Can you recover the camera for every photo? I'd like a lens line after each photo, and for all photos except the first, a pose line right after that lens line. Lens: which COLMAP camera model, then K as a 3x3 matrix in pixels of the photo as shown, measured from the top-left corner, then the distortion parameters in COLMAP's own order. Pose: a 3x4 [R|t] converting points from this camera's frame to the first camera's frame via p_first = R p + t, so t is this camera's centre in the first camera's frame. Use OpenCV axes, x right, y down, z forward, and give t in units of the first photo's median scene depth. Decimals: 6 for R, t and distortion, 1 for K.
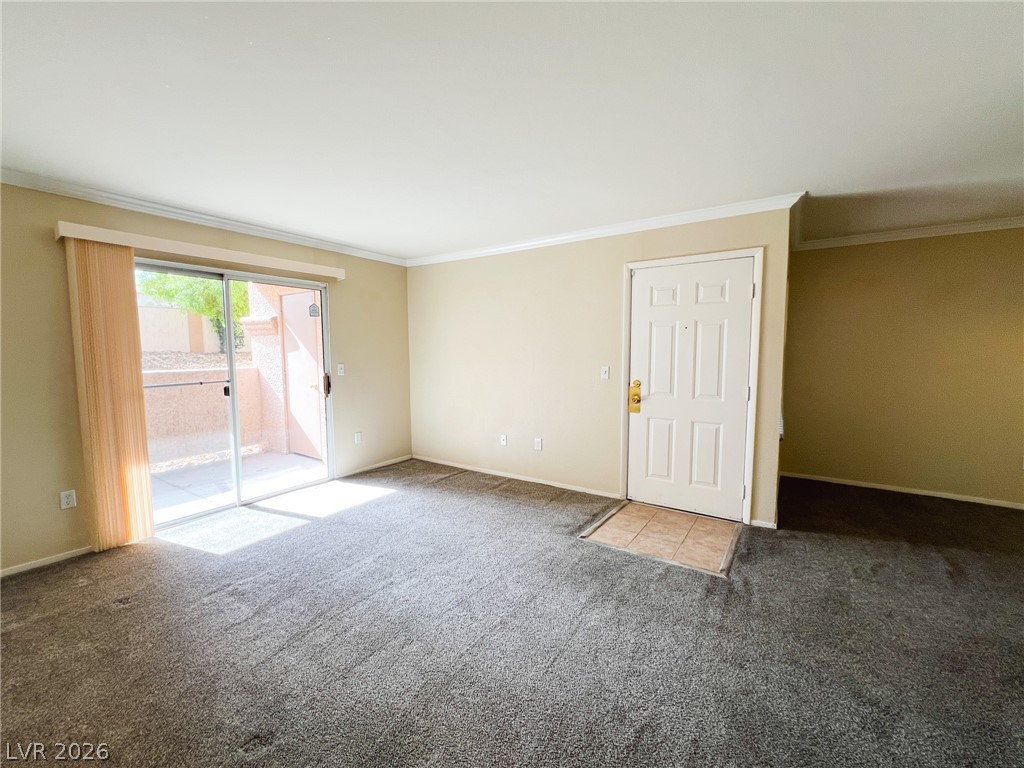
lens RADIAL K [[415.8, 0, 511.2], [0, 415.8, 384.4], [0, 0, 1]] dist [-0.004202, 0.002032]
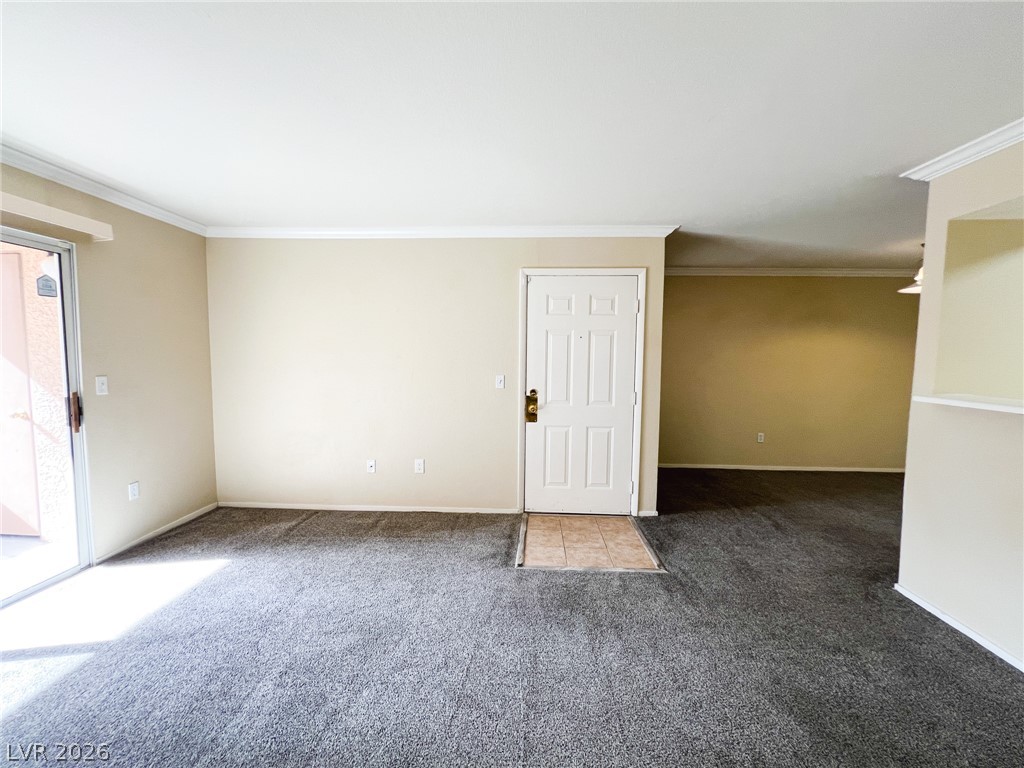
lens RADIAL K [[415.8, 0, 507.7], [0, 415.8, 385.3], [0, 0, 1]] dist [-0.004202, 0.002032]
pose [[0.857419, -0.025663, 0.513978, -0.263224], [0.032475, 0.999463, -0.004272, -0.017279], [-0.513593, 0.020354, 0.857793, 0.199878]]
